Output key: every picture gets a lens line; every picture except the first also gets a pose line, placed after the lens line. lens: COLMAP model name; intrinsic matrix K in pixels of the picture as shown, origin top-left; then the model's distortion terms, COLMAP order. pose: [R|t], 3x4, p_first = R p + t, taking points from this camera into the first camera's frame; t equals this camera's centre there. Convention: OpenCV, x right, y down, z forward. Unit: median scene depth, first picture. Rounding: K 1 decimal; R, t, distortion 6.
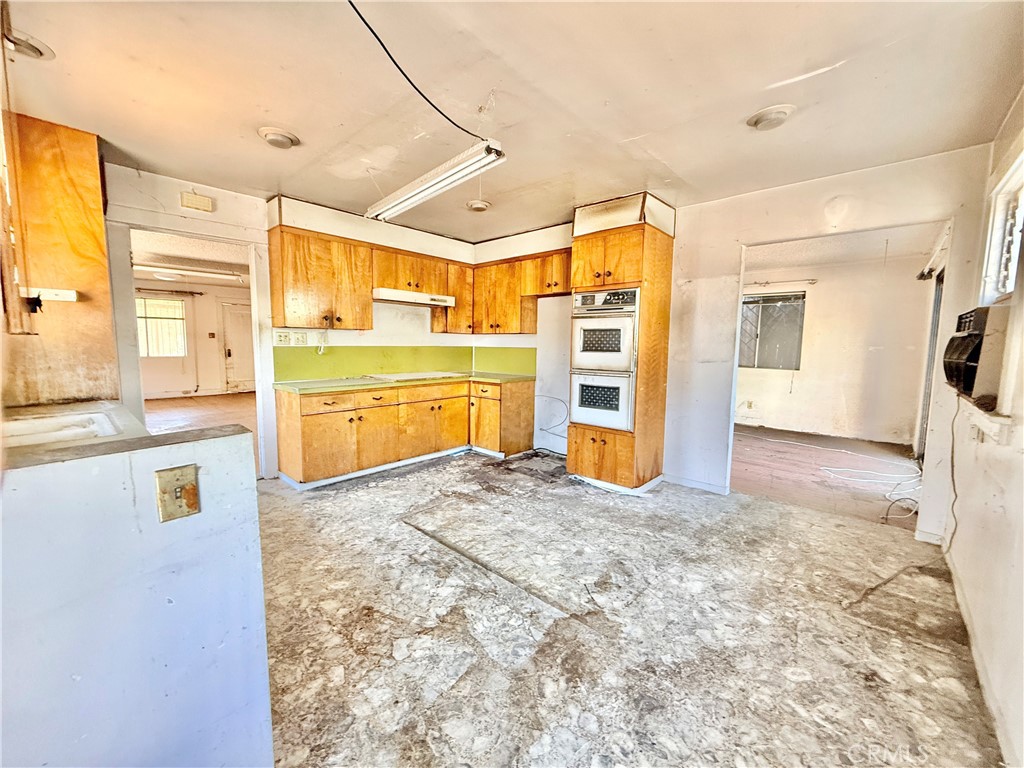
lens RADIAL K [[409.8, 0, 511.3], [0, 409.8, 383.7], [0, 0, 1]] dist [0.000604, 0.000052]
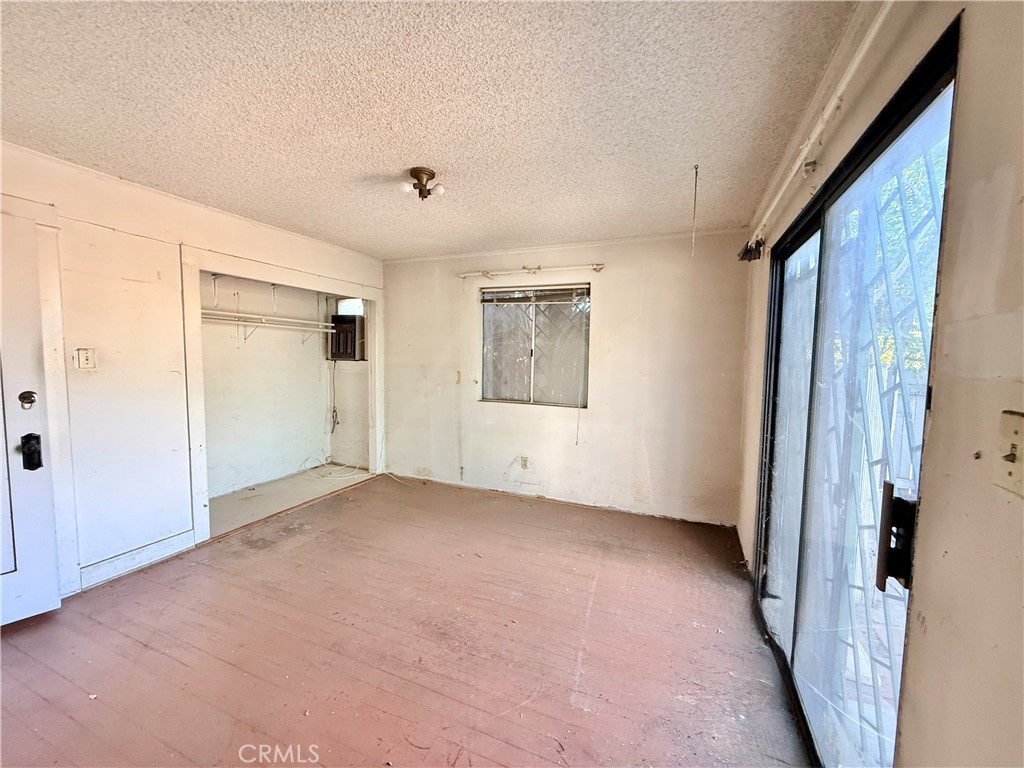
lens RADIAL K [[409.8, 0, 511.7], [0, 409.8, 384.0], [0, 0, 1]] dist [0.000604, 0.000052]
pose [[0.943589, -0.018770, 0.330587, 0.389821], [0.027987, 0.999340, -0.023142, -0.059380], [-0.329935, 0.031089, 0.943492, 0.447652]]
